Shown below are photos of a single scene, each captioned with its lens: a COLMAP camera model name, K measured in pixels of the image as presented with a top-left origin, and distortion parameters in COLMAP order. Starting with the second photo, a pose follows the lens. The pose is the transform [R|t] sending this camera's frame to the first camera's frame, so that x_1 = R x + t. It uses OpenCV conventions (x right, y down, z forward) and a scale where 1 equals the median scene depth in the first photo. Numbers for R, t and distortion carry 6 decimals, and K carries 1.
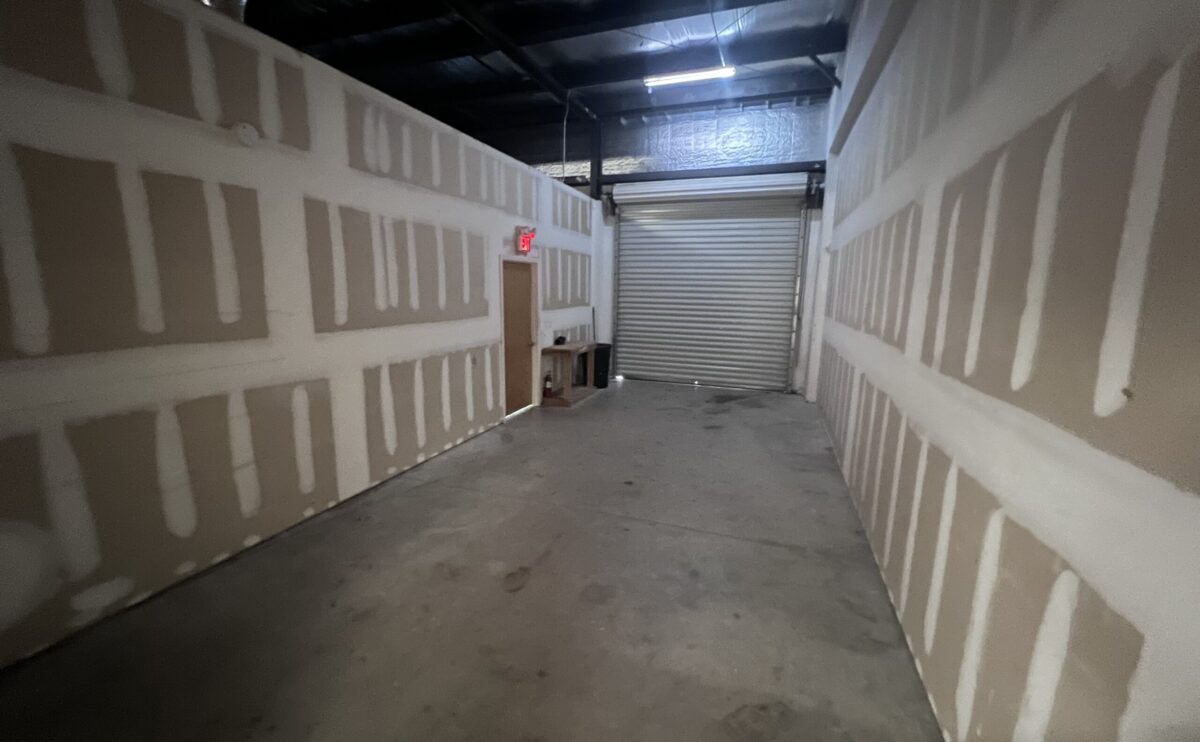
lens RADIAL K [[479.3, 0, 598.2], [0, 479.3, 369.7], [0, 0, 1]] dist [0.002360, 0.000313]
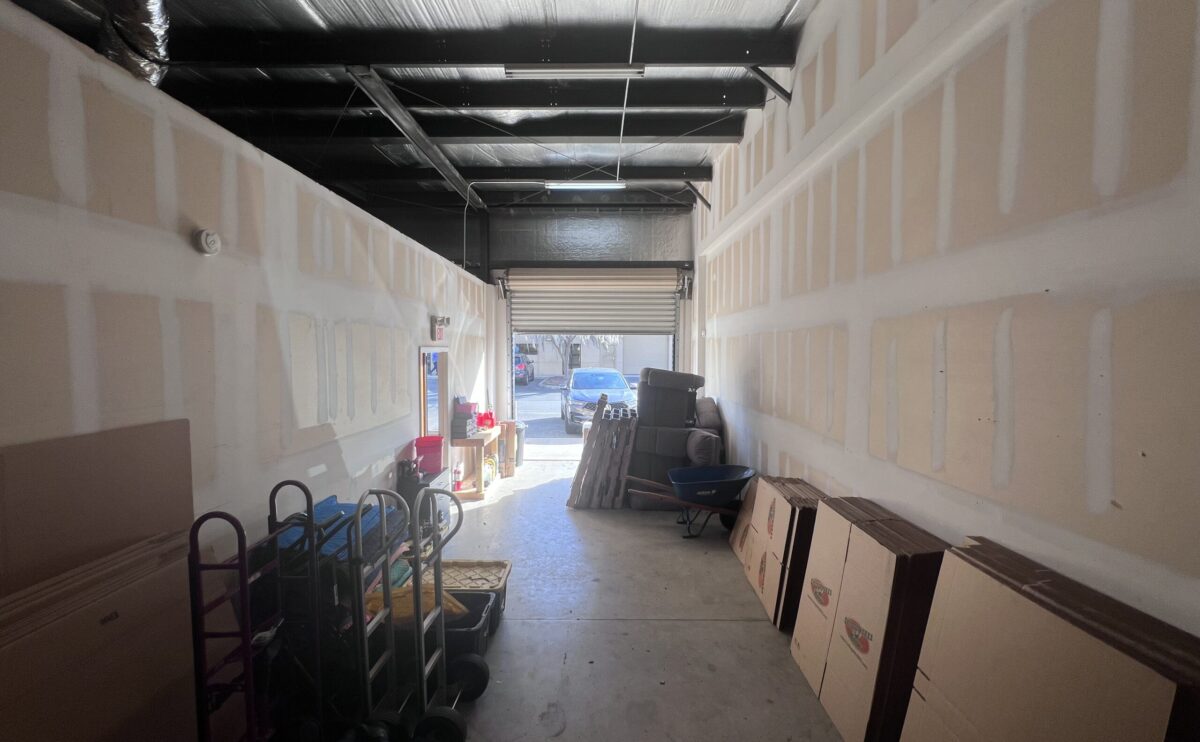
lens RADIAL K [[479.3, 0, 600.4], [0, 479.3, 373.2], [0, 0, 1]] dist [0.002360, 0.000313]
pose [[0.942496, -0.027654, 0.333072, -0.190760], [0.068687, 0.991325, -0.112057, -0.060844], [-0.327084, 0.128491, 0.936219, 0.005013]]
